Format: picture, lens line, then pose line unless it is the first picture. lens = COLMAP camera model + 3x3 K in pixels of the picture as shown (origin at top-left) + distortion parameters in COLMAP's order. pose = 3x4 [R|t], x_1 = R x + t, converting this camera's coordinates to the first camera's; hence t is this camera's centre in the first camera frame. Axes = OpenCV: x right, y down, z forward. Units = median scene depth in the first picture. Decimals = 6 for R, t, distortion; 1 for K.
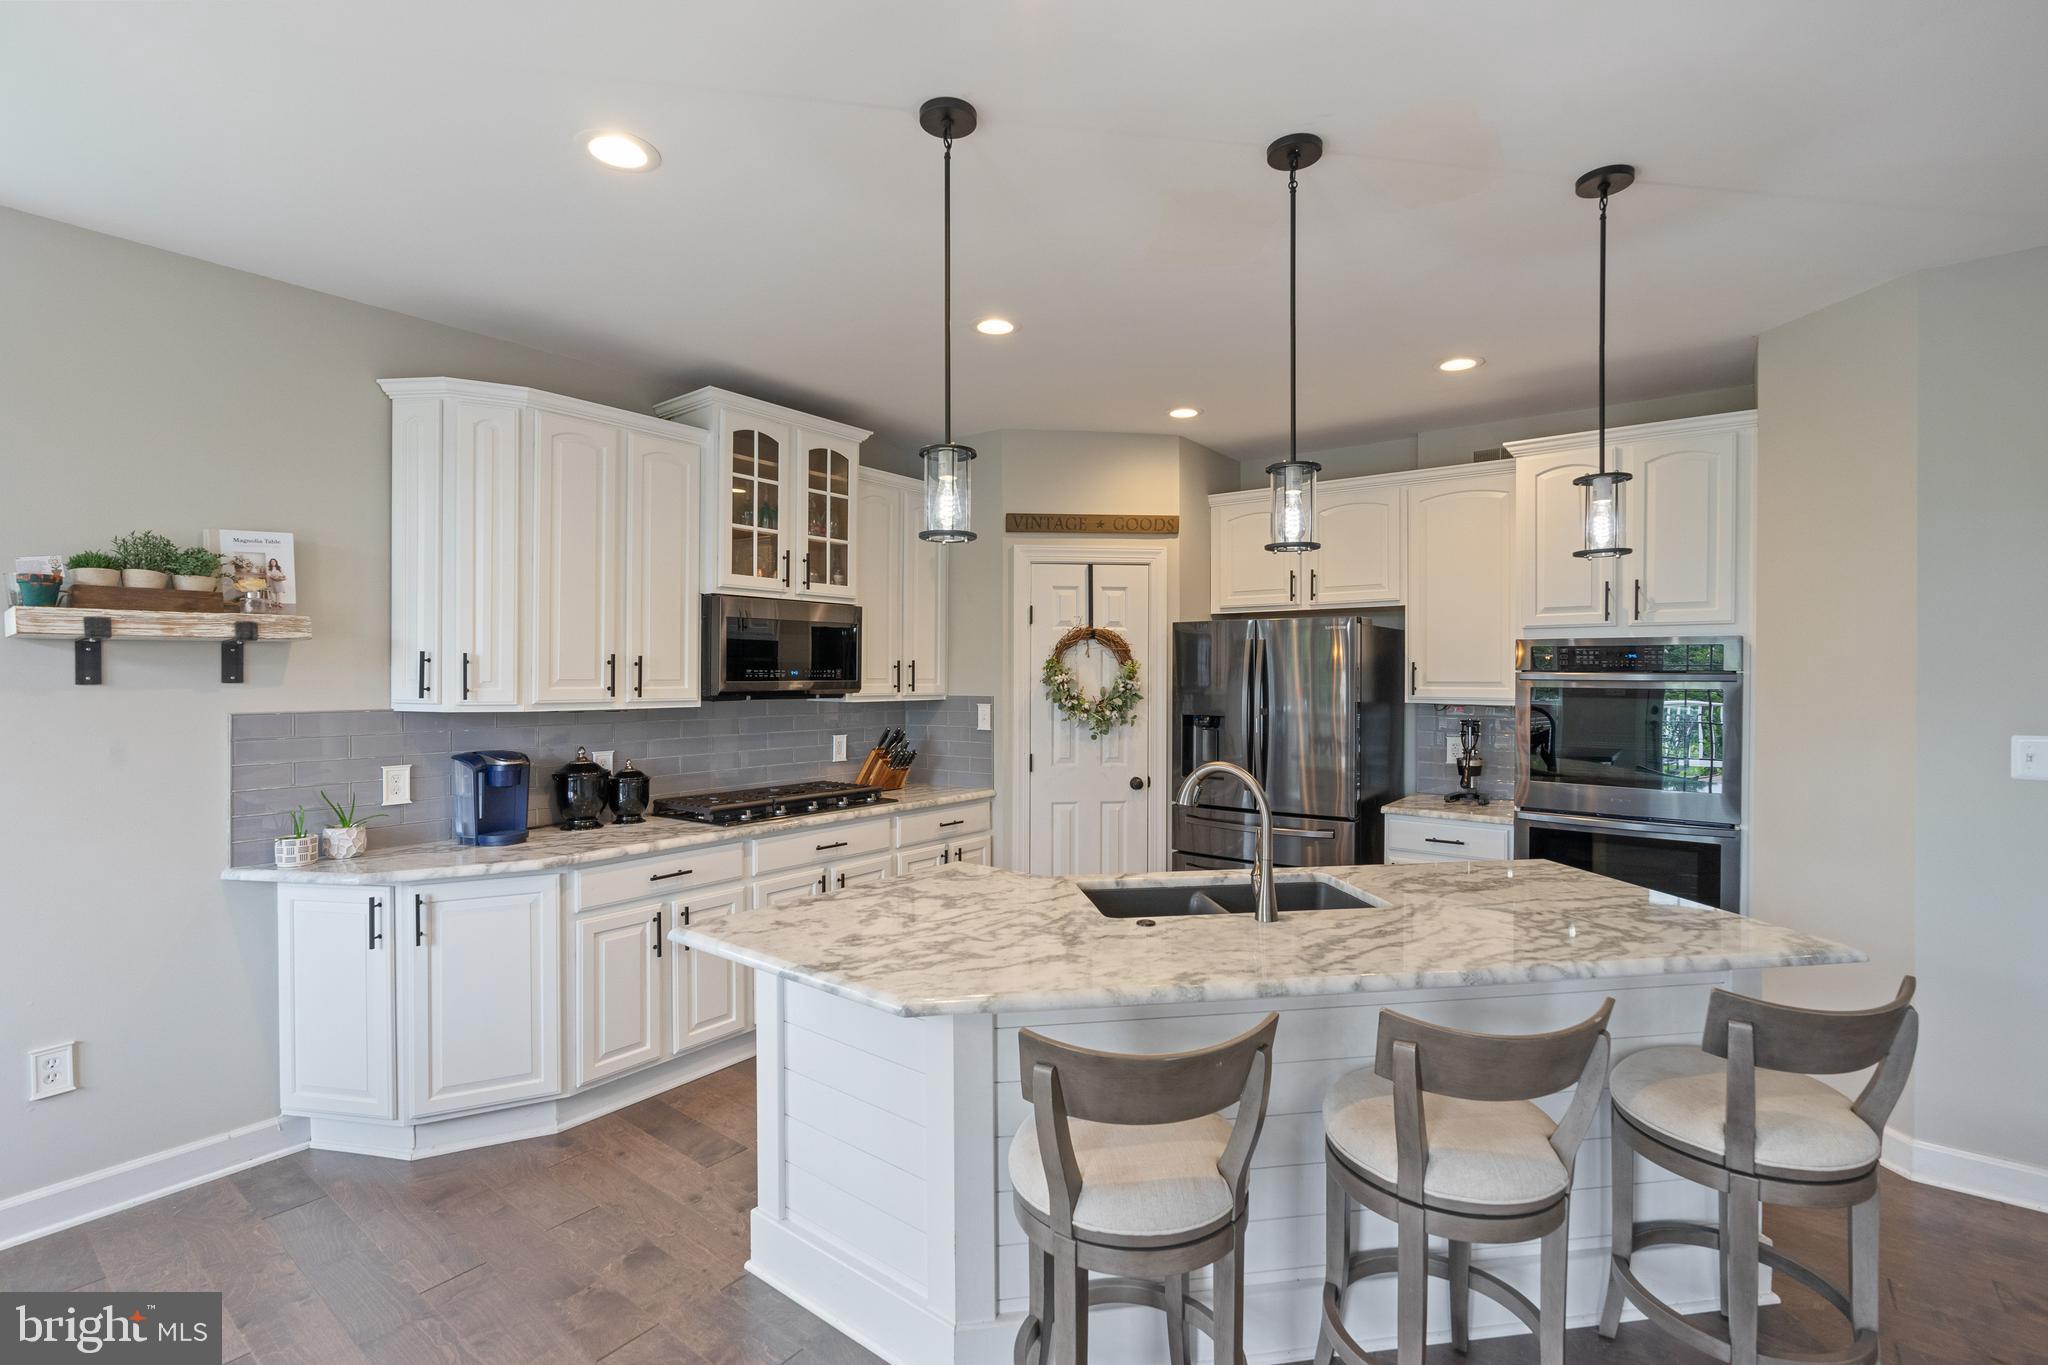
lens RADIAL K [[942.7, 0, 1028.0], [0, 942.7, 680.0], [0, 0, 1]] dist [-0.008032, 0.000344]
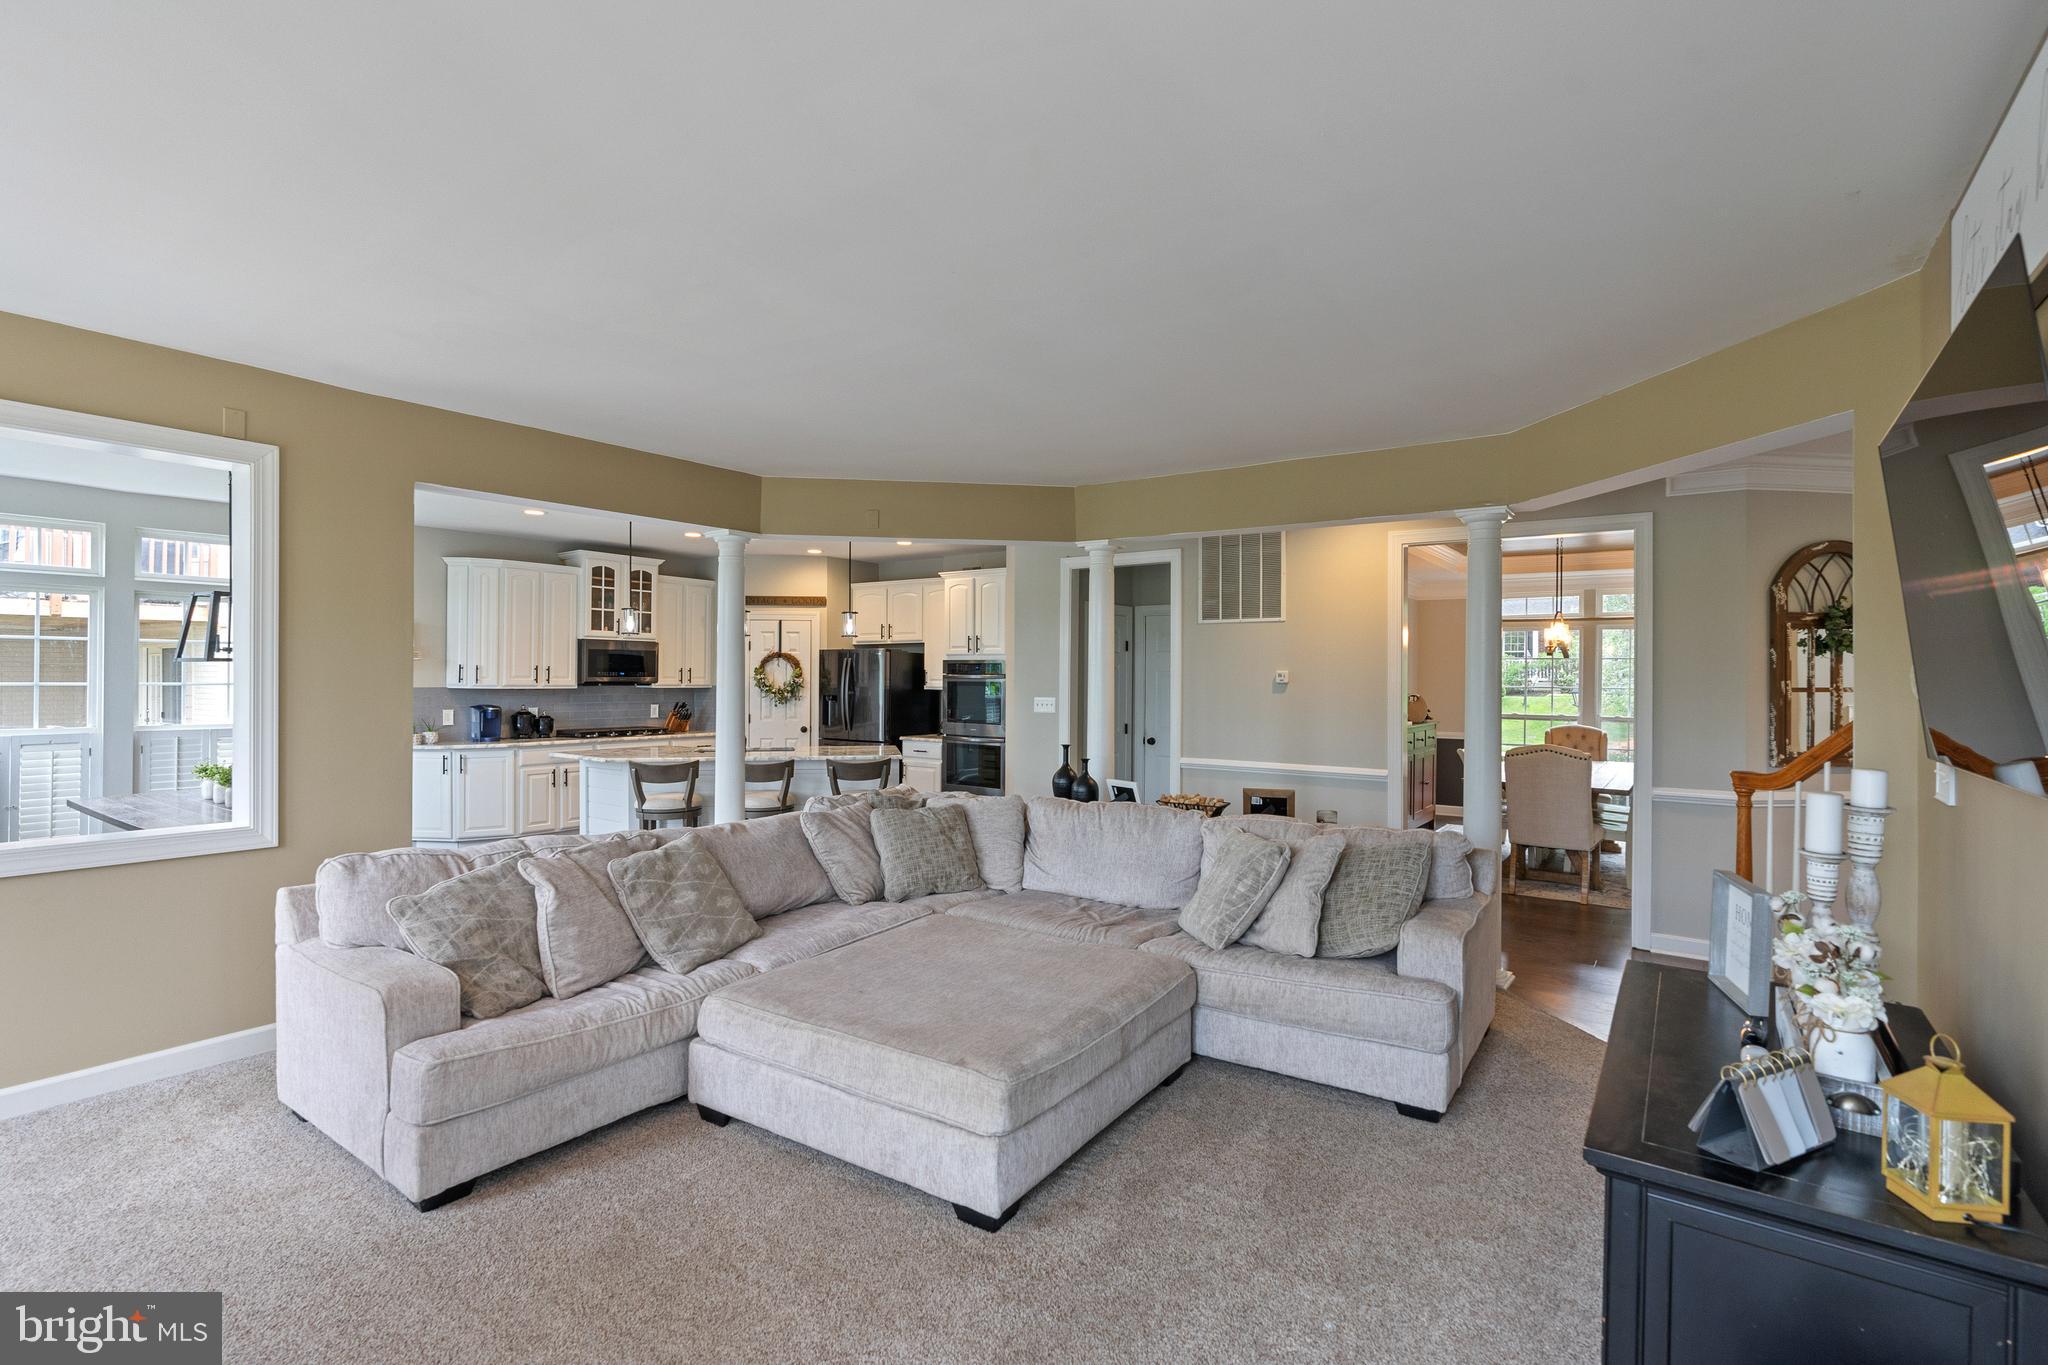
lens RADIAL K [[942.7, 0, 1016.1], [0, 942.7, 681.1], [0, 0, 1]] dist [-0.008032, 0.000344]
pose [[0.999500, 0.003565, 0.031410, 0.616442], [-0.003488, 0.999991, -0.002510, 0.012672], [-0.031419, 0.002400, 0.999503, -1.255123]]
